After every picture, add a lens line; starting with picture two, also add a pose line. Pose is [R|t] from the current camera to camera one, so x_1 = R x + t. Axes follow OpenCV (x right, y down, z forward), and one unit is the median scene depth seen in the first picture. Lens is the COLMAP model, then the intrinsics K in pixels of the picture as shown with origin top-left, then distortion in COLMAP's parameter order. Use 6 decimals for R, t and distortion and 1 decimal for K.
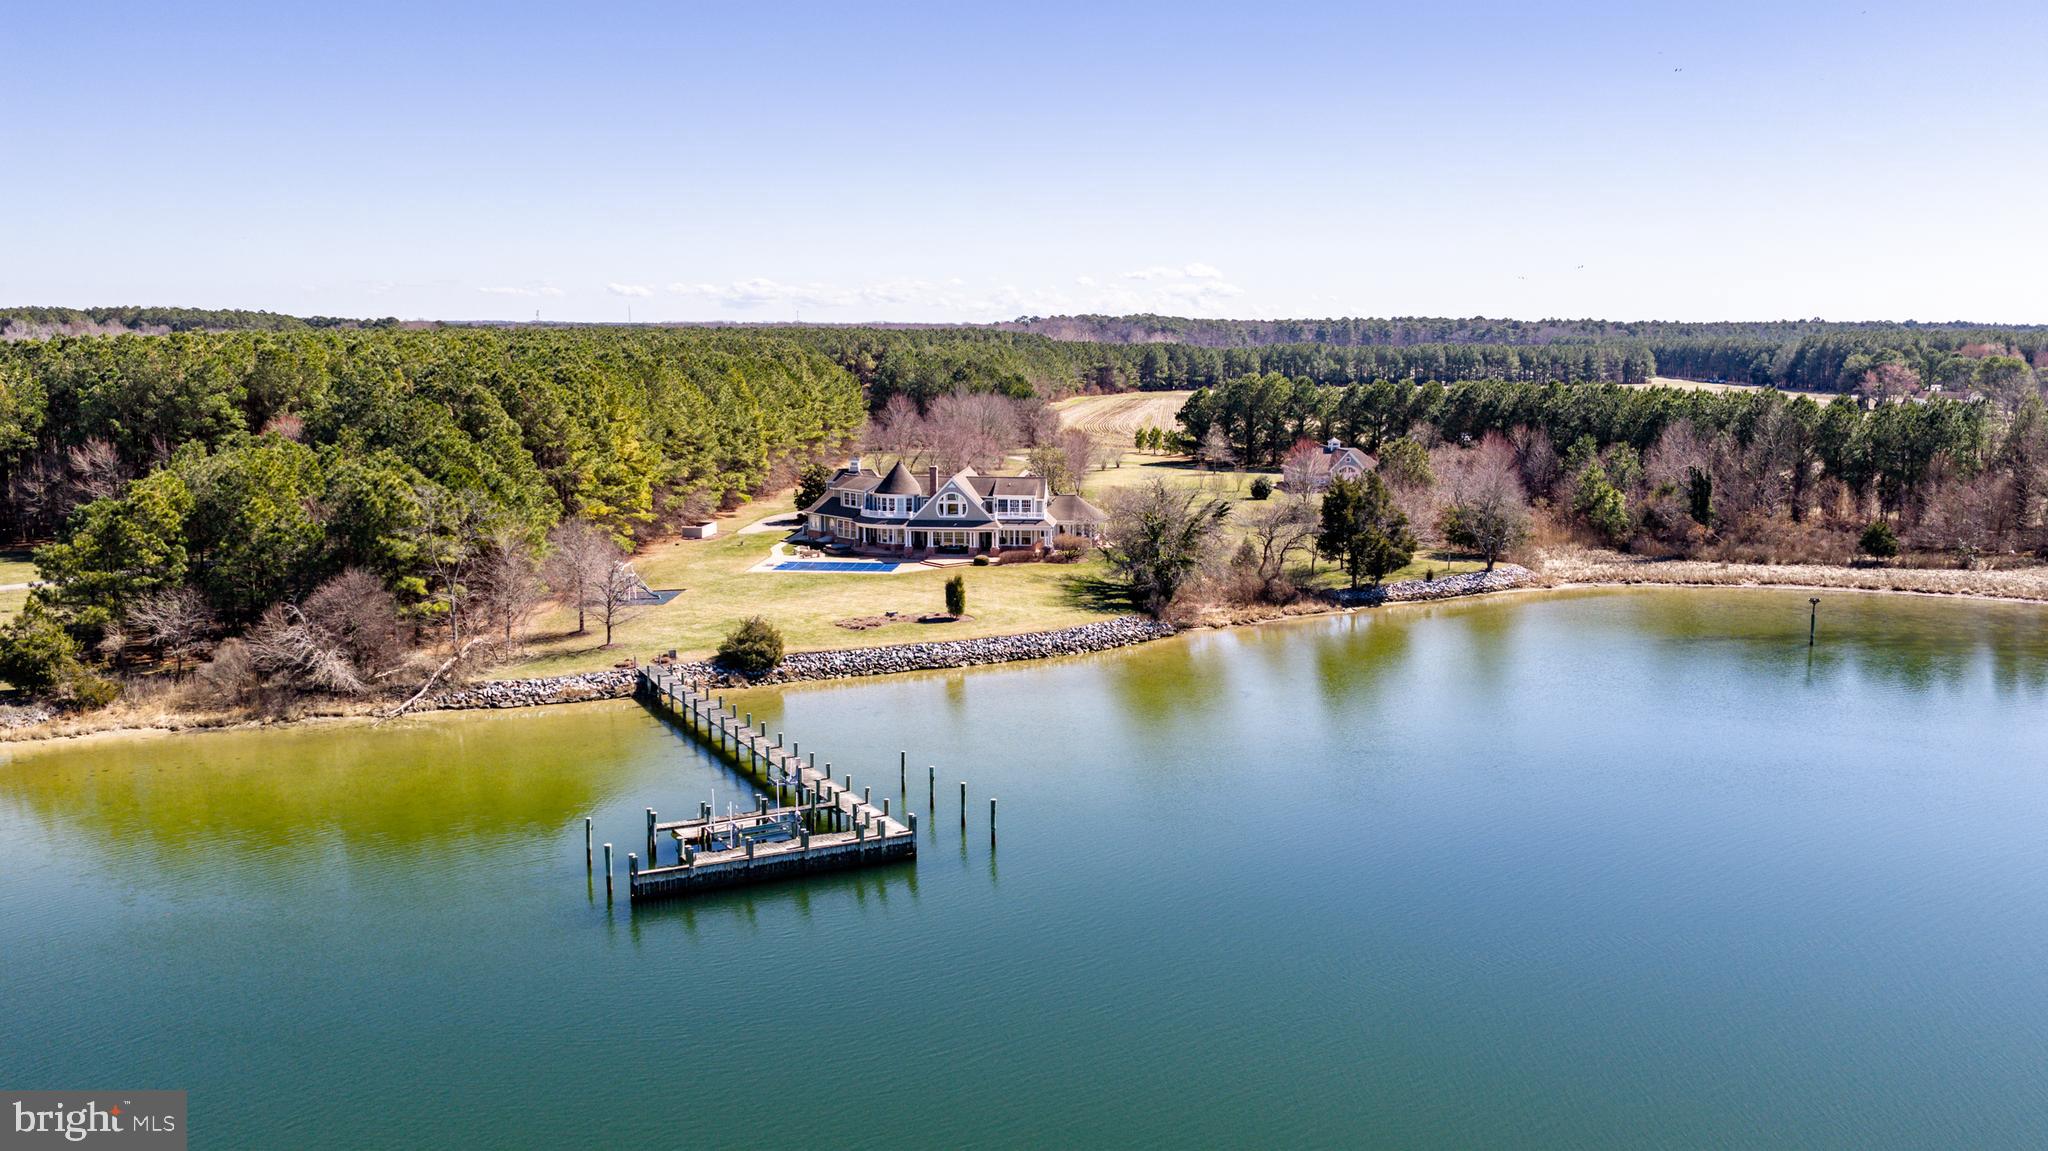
lens RADIAL K [[1699.5, 0, 1025.8], [0, 1699.5, 574.1], [0, 0, 1]] dist [0.025363, -0.054280]
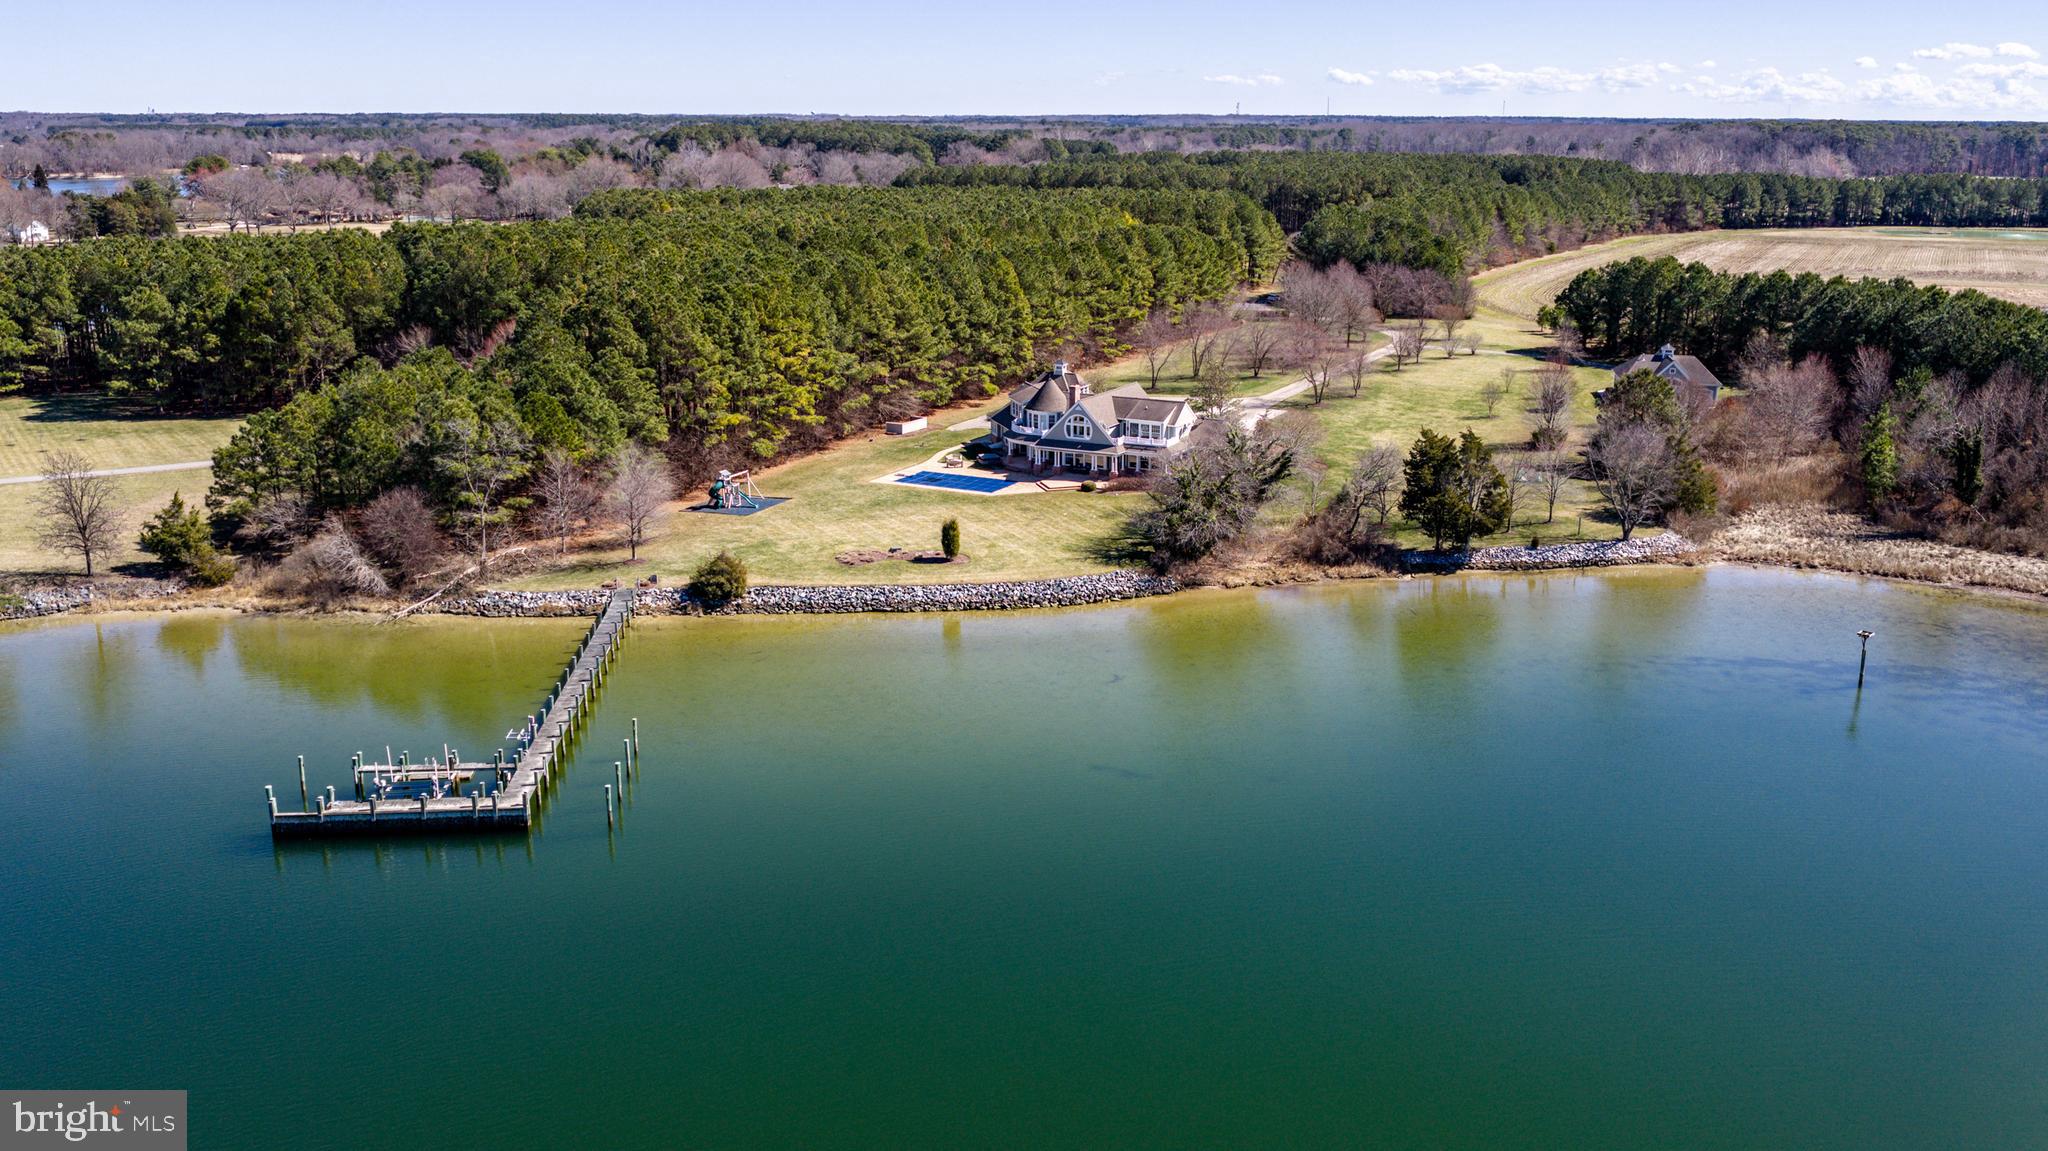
lens RADIAL K [[1699.5, 0, 1019.4], [0, 1699.5, 563.2], [0, 0, 1]] dist [0.025363, -0.054280]
pose [[0.919664, 0.097986, -0.380285, 0.329582], [-0.054931, 0.990948, 0.122490, -0.085113], [0.388845, -0.091760, 0.916722, 0.044026]]
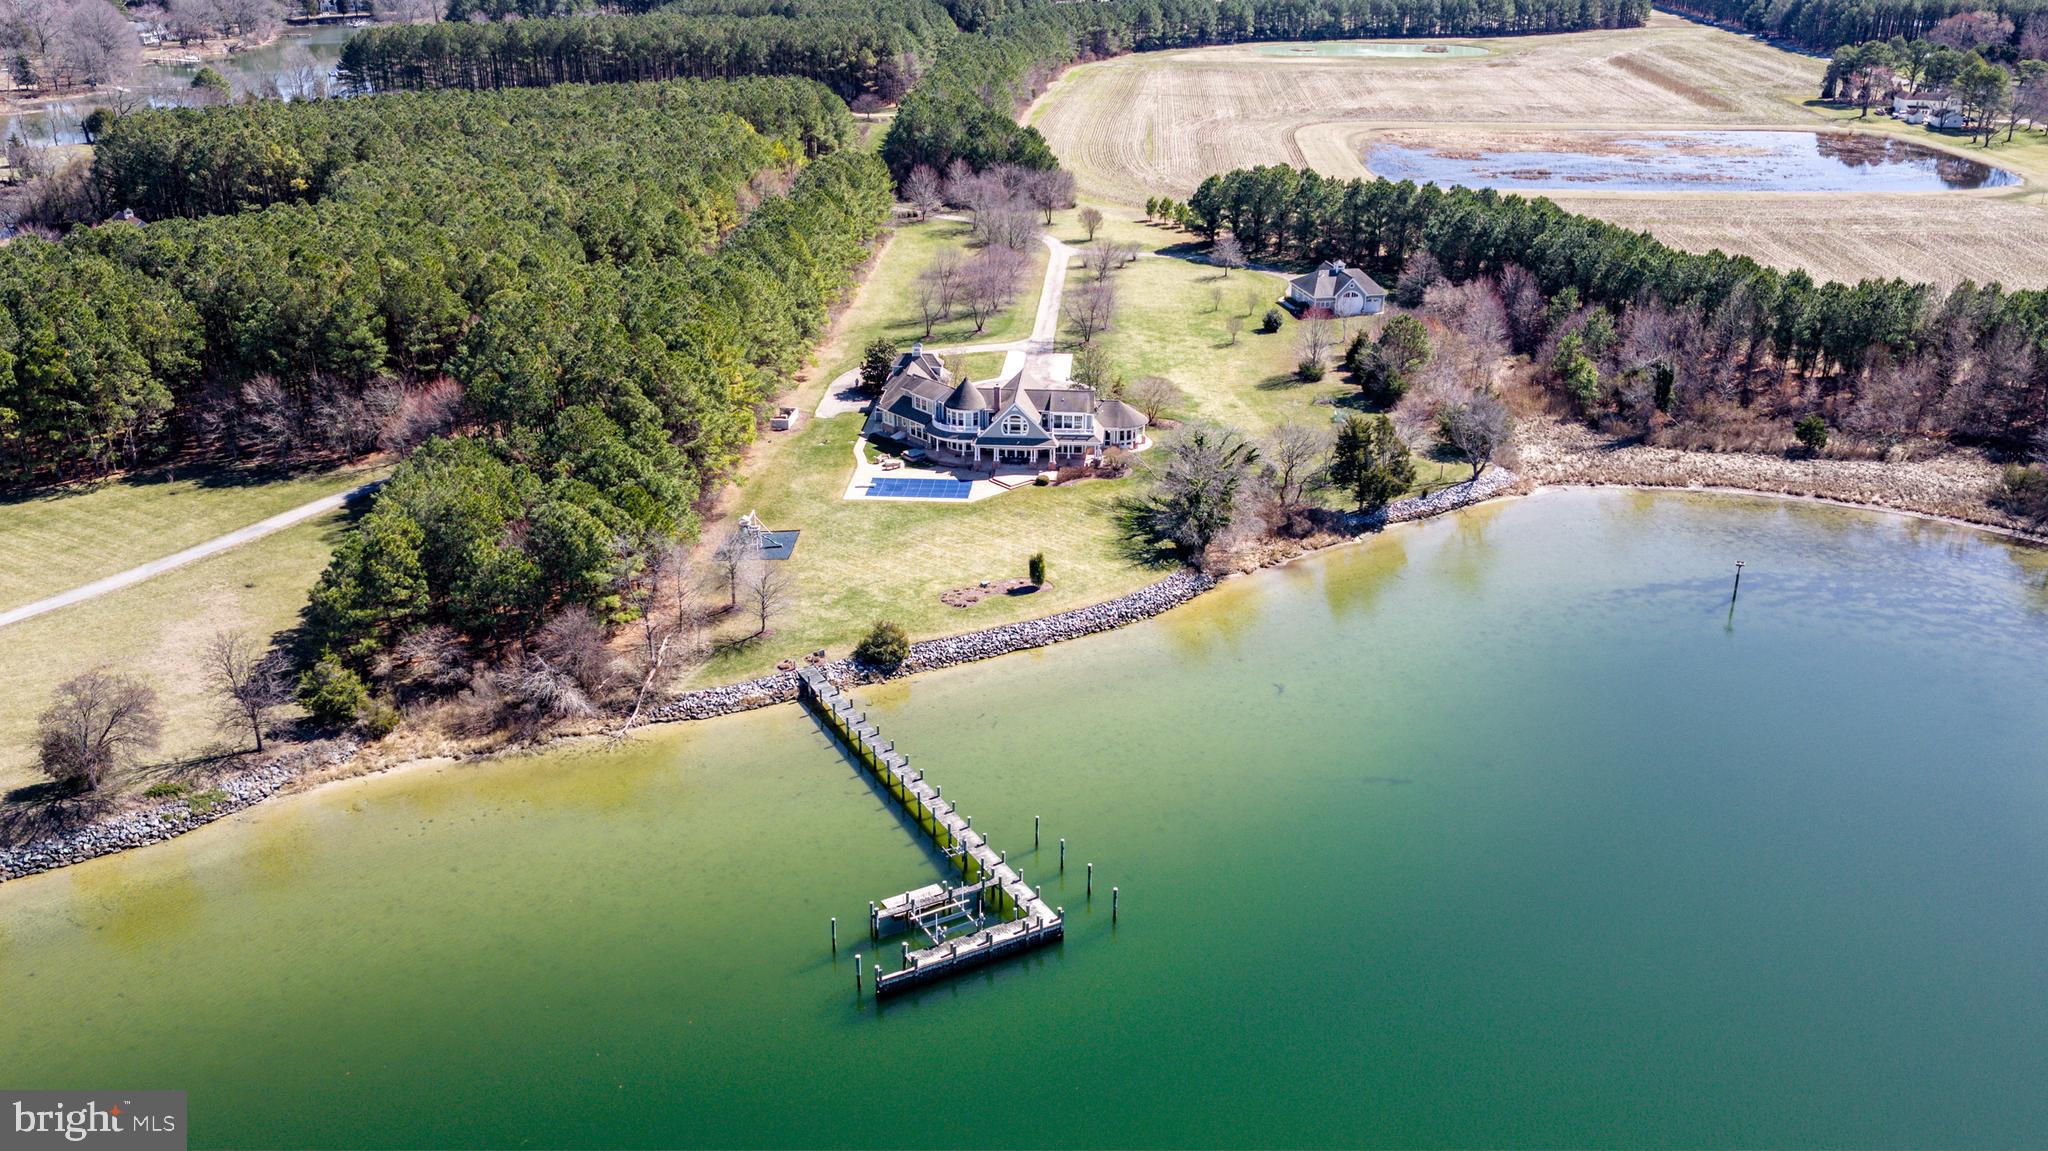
lens RADIAL K [[1699.5, 0, 1024.4], [0, 1699.5, 572.8], [0, 0, 1]] dist [0.025363, -0.054280]
pose [[0.999834, -0.007229, 0.016751, -0.058731], [0.002811, 0.968224, 0.250068, -0.238819], [-0.018026, -0.249979, 0.968083, -0.145519]]
